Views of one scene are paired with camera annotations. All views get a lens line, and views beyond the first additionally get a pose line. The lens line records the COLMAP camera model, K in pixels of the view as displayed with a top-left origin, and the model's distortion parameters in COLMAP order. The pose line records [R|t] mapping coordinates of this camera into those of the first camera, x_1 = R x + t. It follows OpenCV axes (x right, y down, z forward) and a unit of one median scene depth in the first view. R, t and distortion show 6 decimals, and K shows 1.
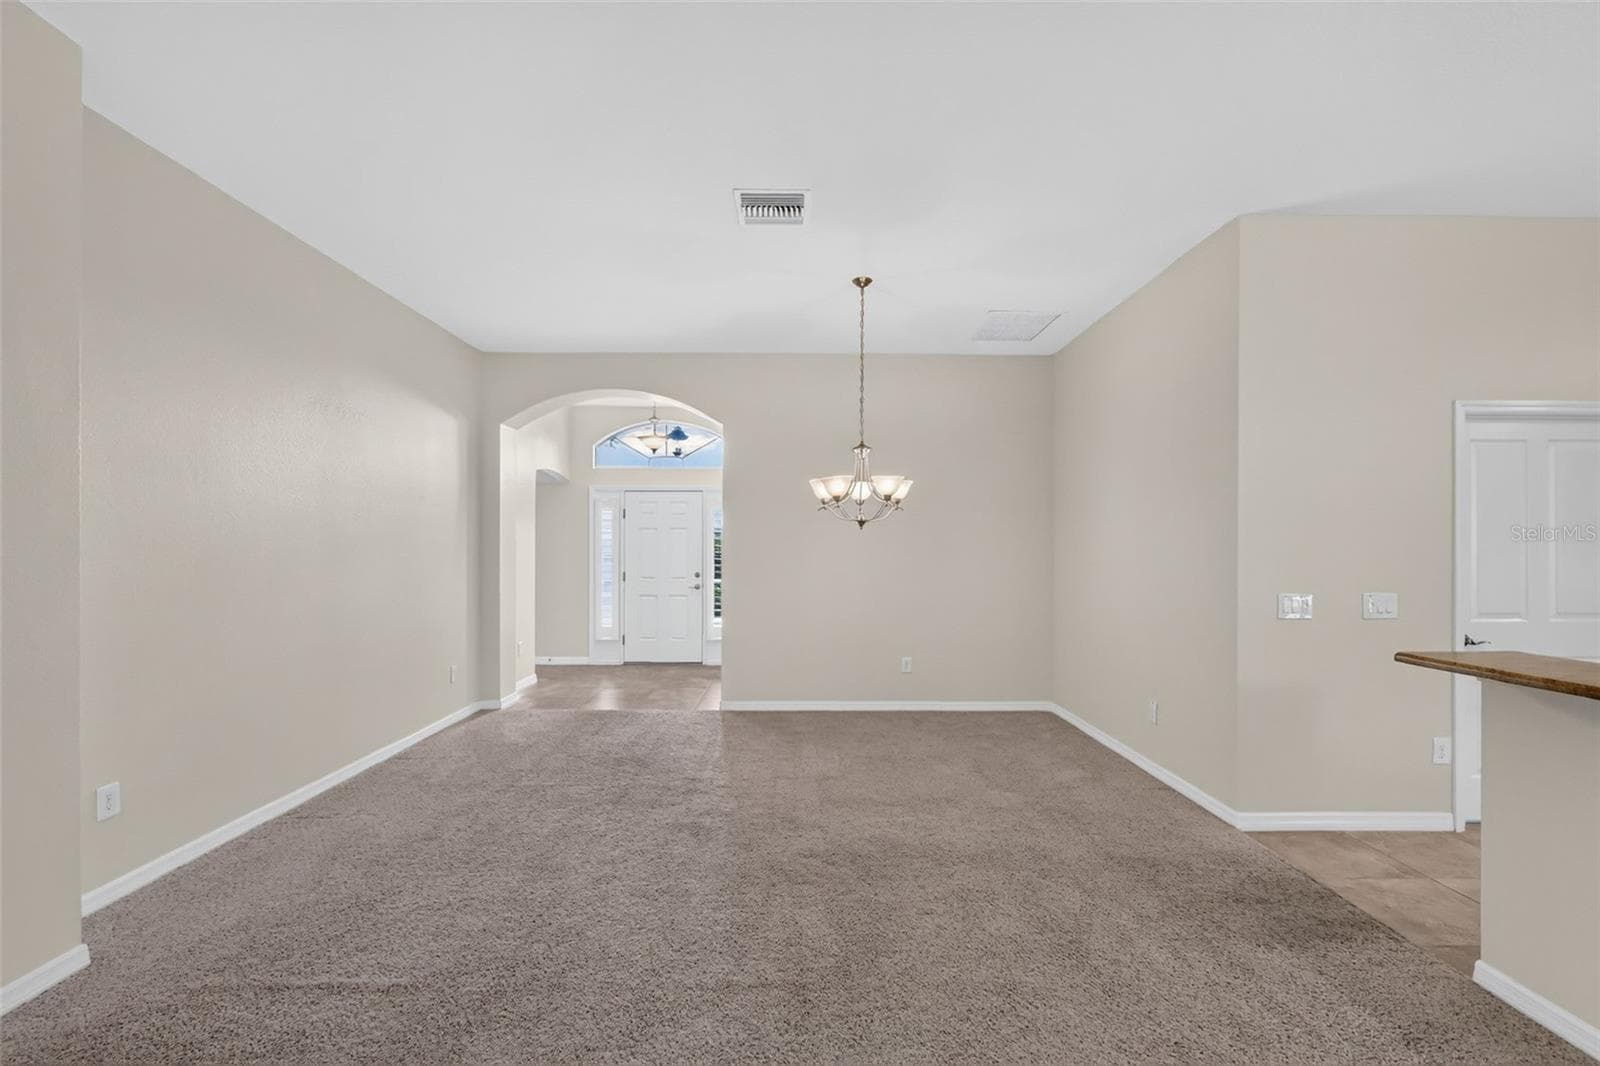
lens RADIAL K [[702.3, 0, 809.6], [0, 702.3, 547.7], [0, 0, 1]] dist [0.001088, 0.000578]
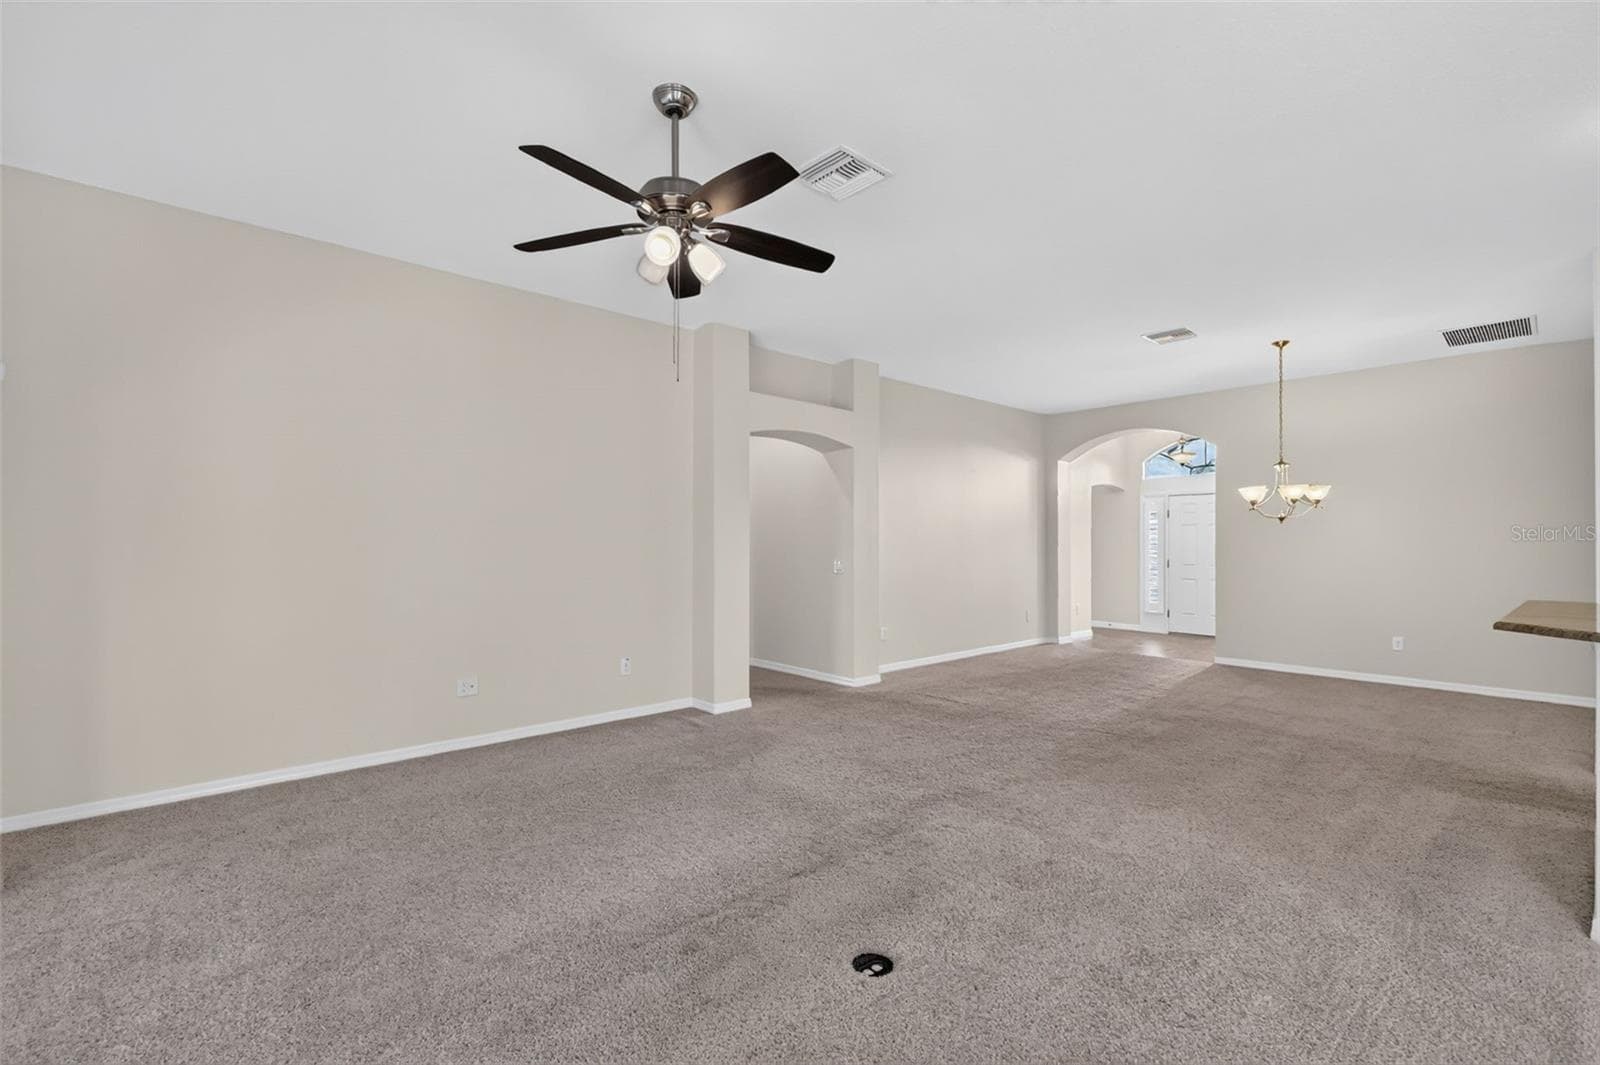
lens RADIAL K [[702.3, 0, 802.2], [0, 702.3, 538.9], [0, 0, 1]] dist [0.001088, 0.000578]
pose [[0.648707, -0.007387, -0.761003, 0.857478], [-0.000061, 0.999952, -0.009758, 0.028297], [0.761038, 0.006376, 0.648676, -1.009390]]
